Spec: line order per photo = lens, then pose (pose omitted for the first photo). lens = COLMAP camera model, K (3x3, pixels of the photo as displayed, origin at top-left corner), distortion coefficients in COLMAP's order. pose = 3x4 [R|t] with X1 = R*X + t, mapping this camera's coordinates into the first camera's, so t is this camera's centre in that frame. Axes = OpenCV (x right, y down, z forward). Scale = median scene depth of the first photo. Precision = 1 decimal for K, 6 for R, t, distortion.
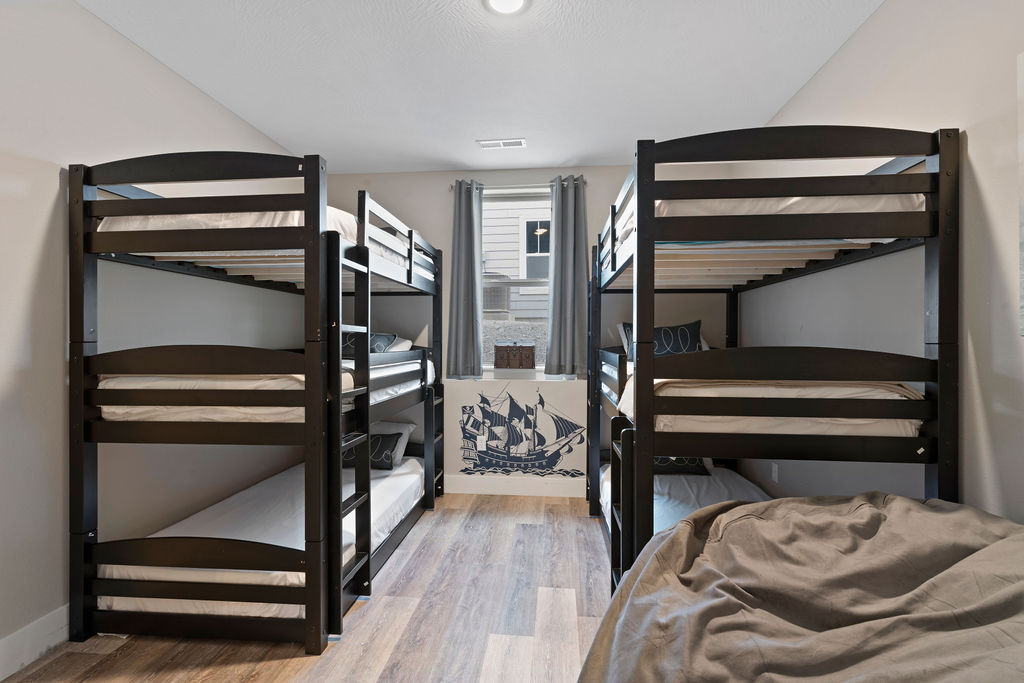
lens RADIAL K [[490.2, 0, 506.8], [0, 490.2, 341.3], [0, 0, 1]] dist [0.003871, -0.000045]
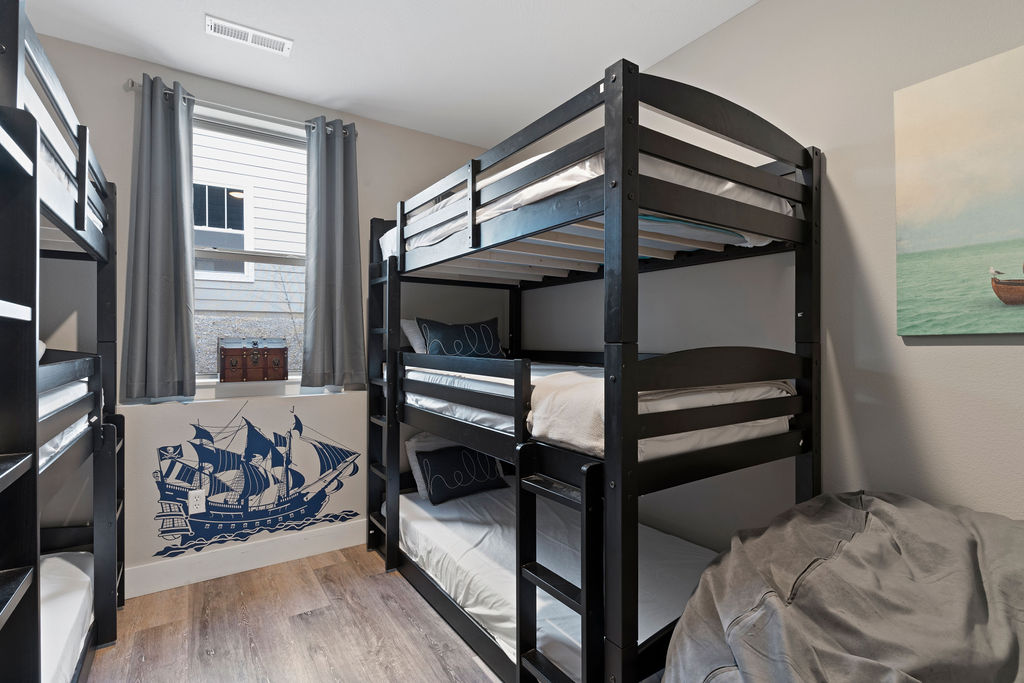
lens RADIAL K [[490.2, 0, 517.0], [0, 490.2, 339.8], [0, 0, 1]] dist [0.003871, -0.000045]
pose [[0.771932, -0.001276, 0.635704, -0.137402], [0.002040, 0.999998, -0.000470, -0.000771], [-0.635702, 0.001659, 0.771933, 0.247602]]
